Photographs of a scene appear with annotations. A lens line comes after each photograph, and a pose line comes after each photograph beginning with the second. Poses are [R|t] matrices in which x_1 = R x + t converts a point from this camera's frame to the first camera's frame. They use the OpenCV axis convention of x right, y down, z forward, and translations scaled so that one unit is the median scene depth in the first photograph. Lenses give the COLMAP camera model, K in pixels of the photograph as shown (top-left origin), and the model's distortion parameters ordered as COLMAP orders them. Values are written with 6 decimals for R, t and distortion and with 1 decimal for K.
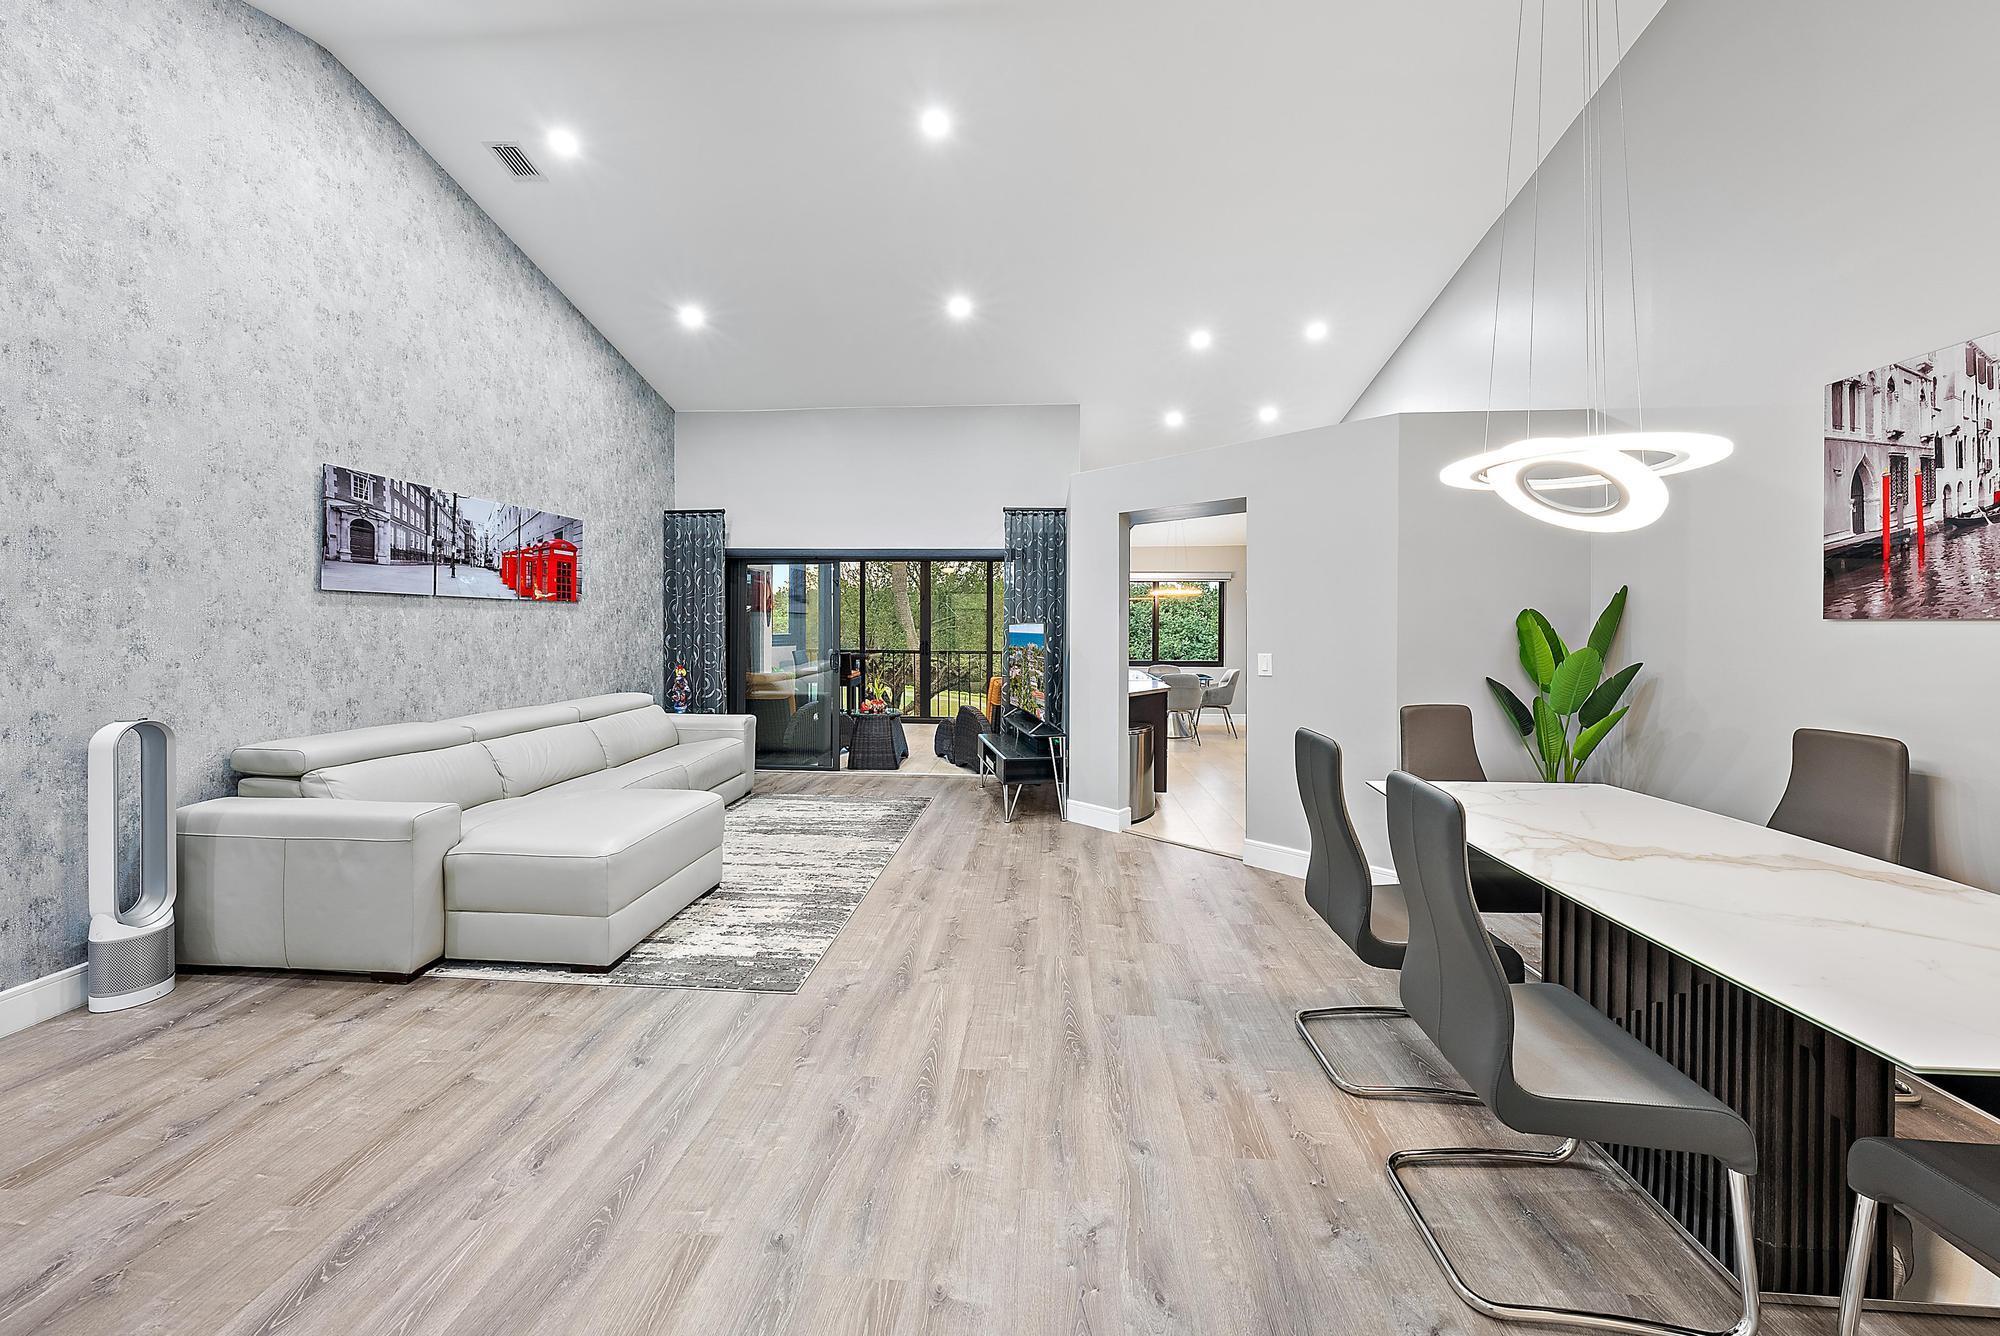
lens RADIAL K [[691.9, 0, 1004.4], [0, 691.9, 620.2], [0, 0, 1]] dist [-0.003266, 0.000629]
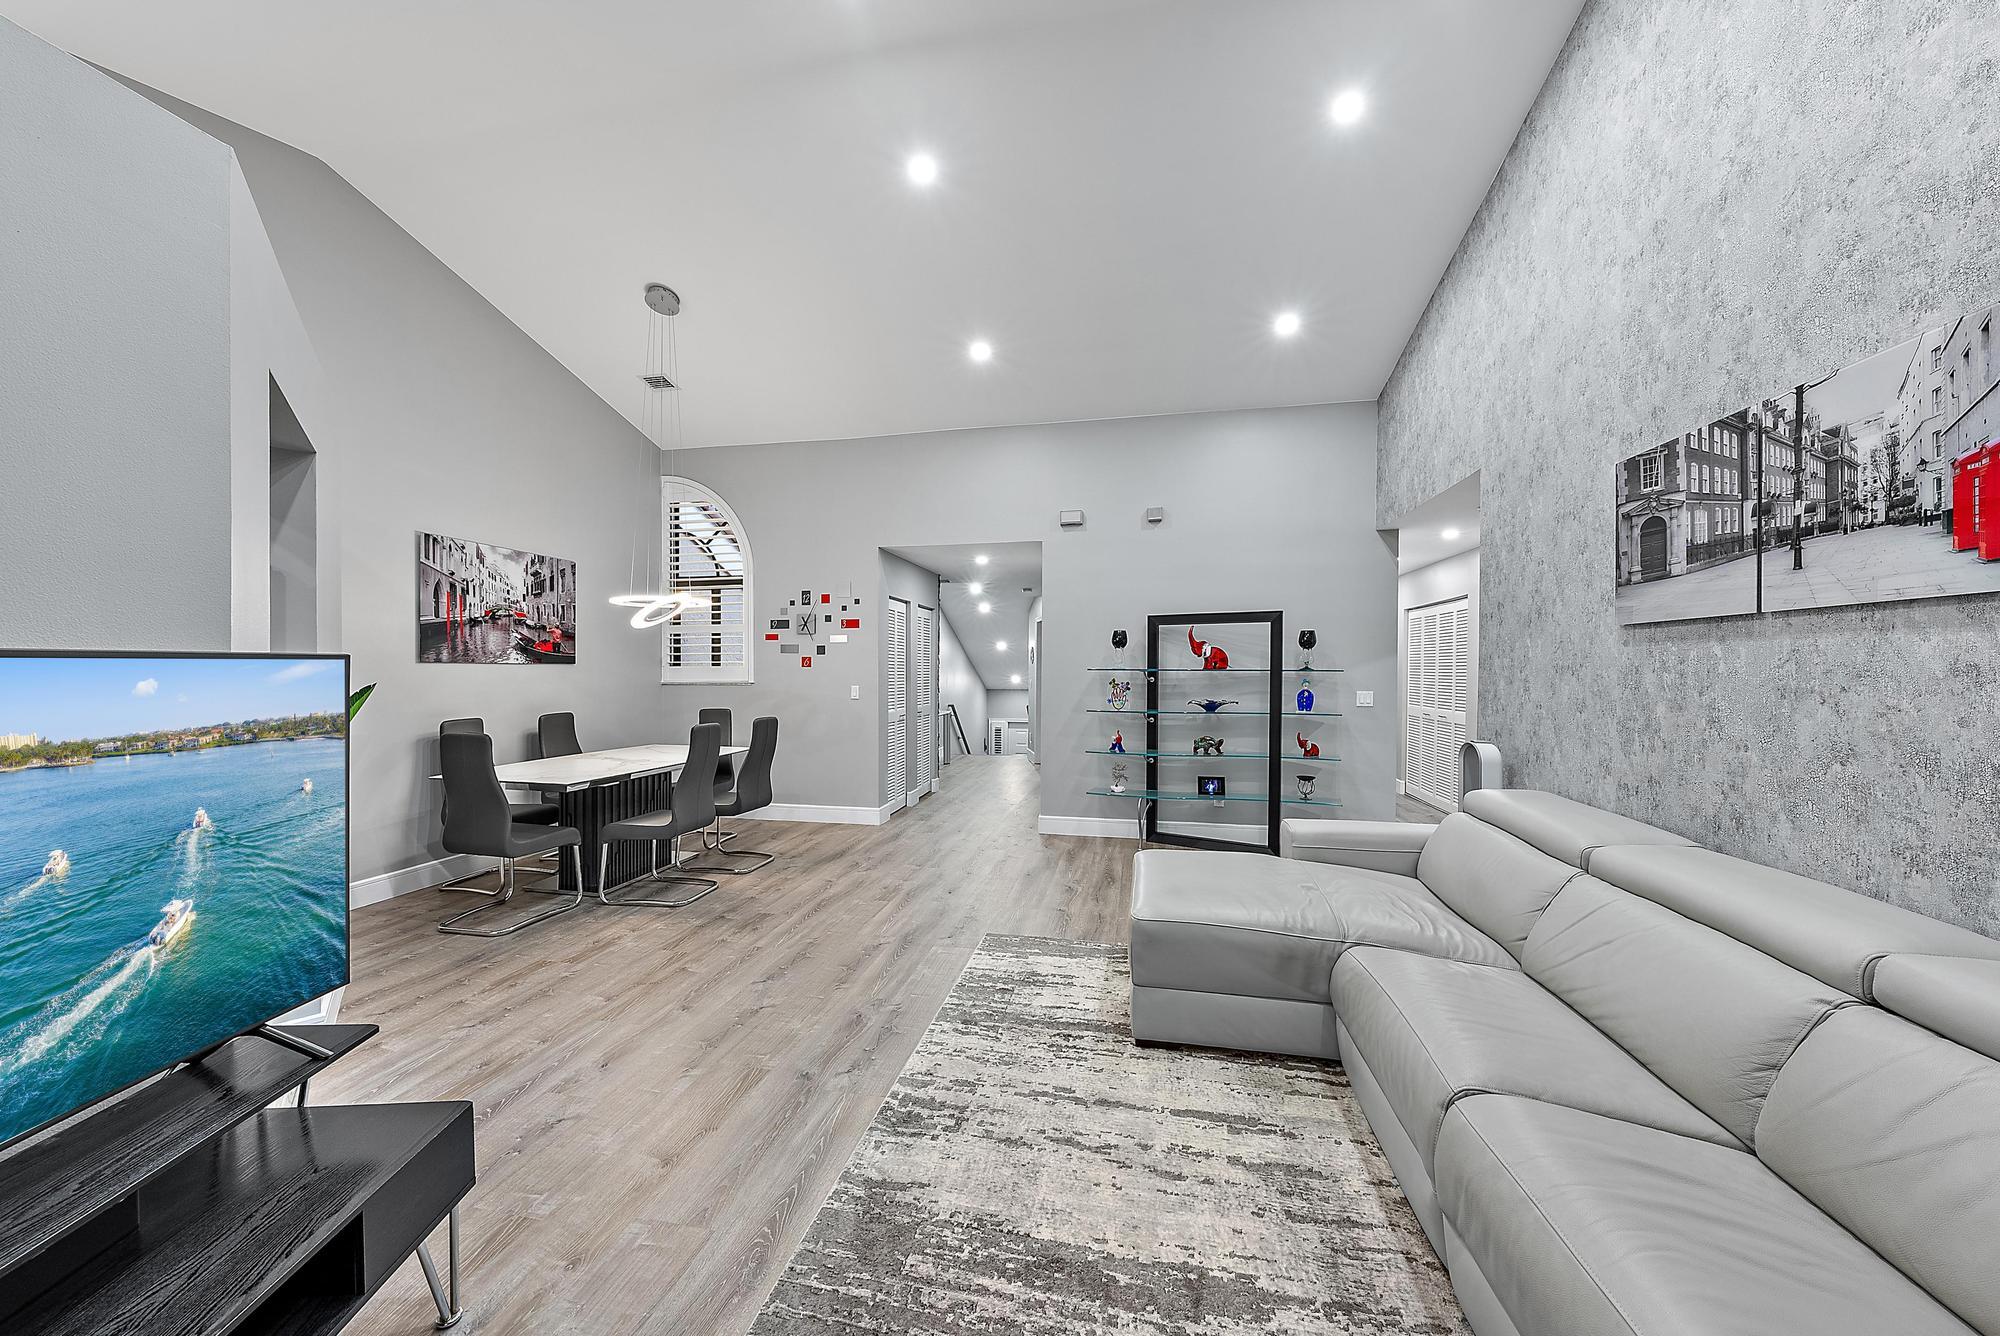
lens RADIAL K [[691.9, 0, 1006.5], [0, 691.9, 673.1], [0, 0, 1]] dist [-0.003266, 0.000629]
pose [[-0.992598, -0.006548, 0.121268, -0.483810], [-0.006953, 0.999972, -0.002914, 0.019894], [-0.121245, -0.003736, -0.992616, 2.262472]]
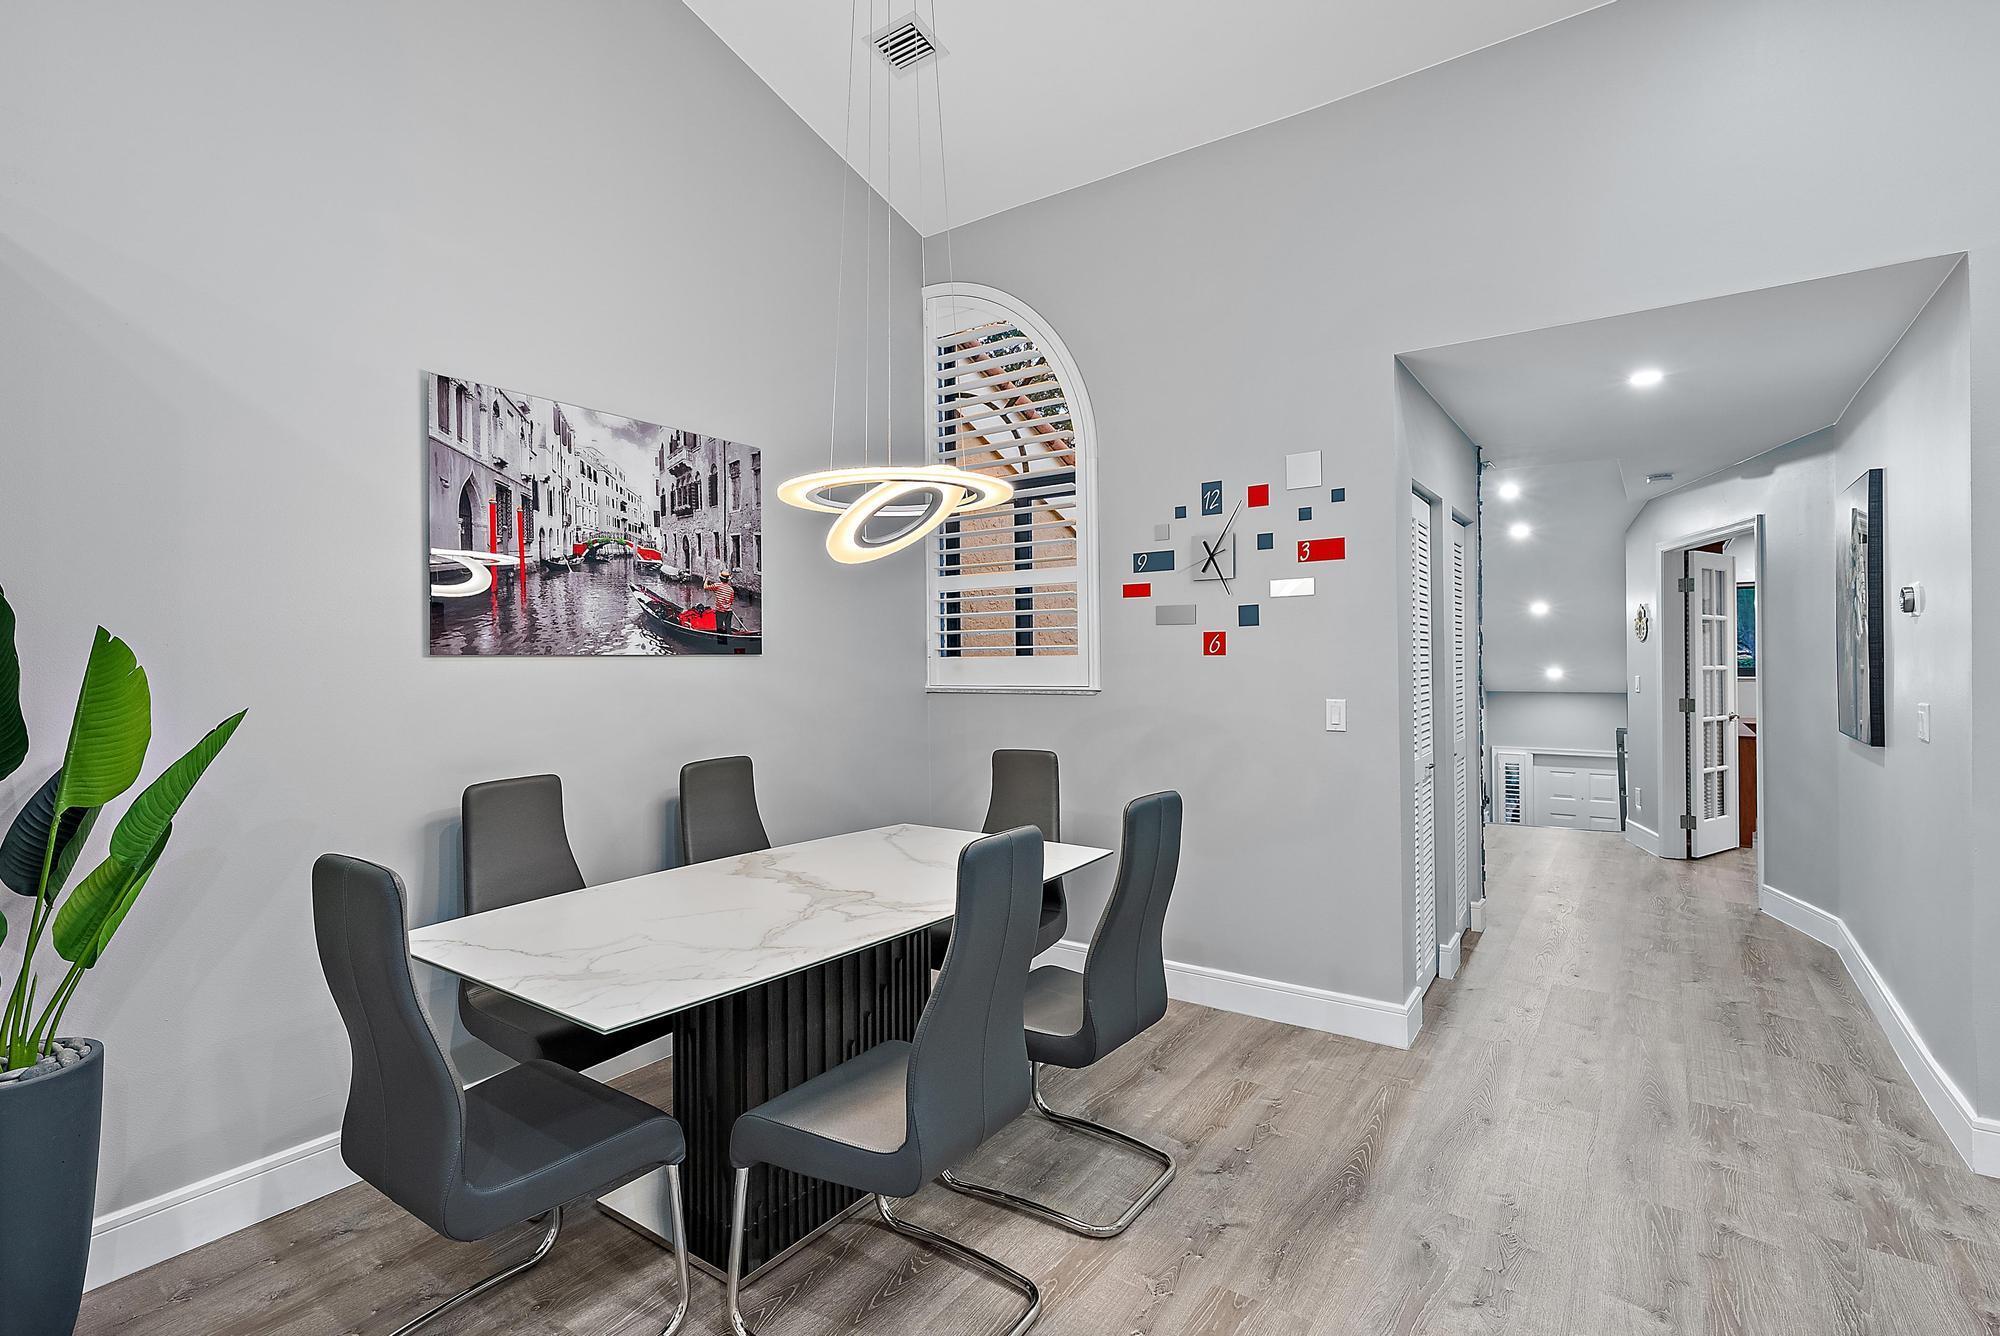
lens RADIAL K [[942.4, 0, 1010.3], [0, 942.4, 655.6], [0, 0, 1]] dist [0.008869, -0.000757]
pose [[-0.862825, 0.004809, 0.505480, 0.011513], [0.001453, 0.999974, -0.007034, 0.007754], [-0.505501, -0.005335, -0.862810, 1.409442]]
